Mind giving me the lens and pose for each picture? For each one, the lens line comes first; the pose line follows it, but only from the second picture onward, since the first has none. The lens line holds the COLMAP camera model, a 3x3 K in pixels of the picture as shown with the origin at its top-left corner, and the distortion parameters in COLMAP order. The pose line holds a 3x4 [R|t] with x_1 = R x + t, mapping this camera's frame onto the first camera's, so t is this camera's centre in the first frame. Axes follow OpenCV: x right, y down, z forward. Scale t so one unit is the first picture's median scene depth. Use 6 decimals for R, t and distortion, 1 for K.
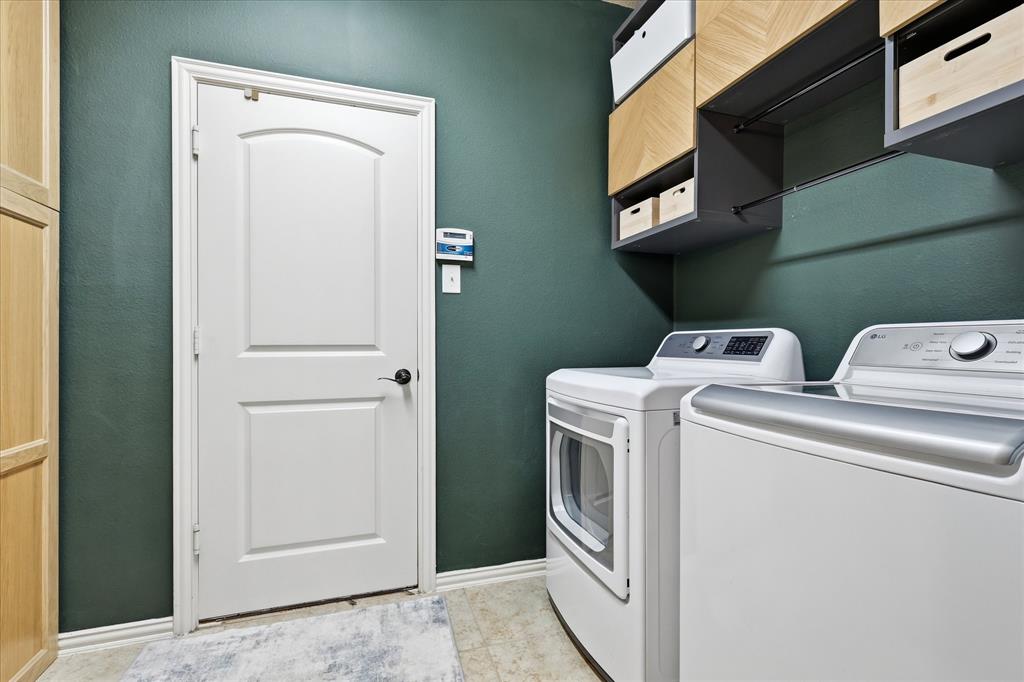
lens RADIAL K [[452.5, 0, 508.5], [0, 452.5, 345.4], [0, 0, 1]] dist [0.001573, 0.000041]
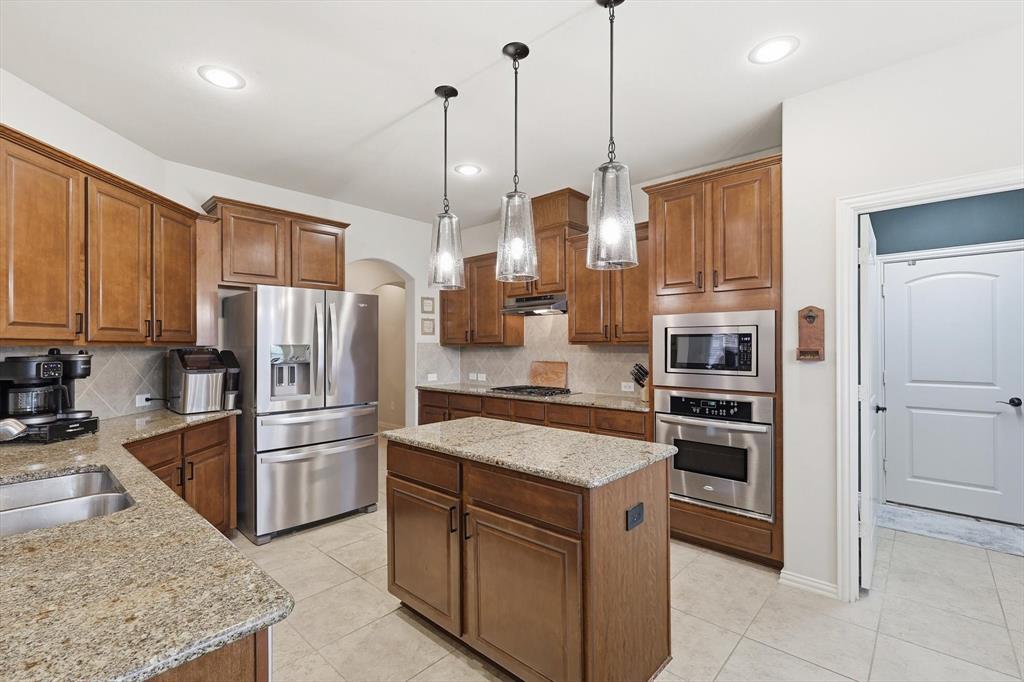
lens RADIAL K [[452.5, 0, 514.9], [0, 452.5, 345.3], [0, 0, 1]] dist [0.001573, 0.000041]
pose [[0.503527, -0.005352, -0.863963, 0.344366], [-0.002967, 0.999964, -0.007924, -0.145974], [0.863974, 0.006553, 0.503494, -1.746060]]
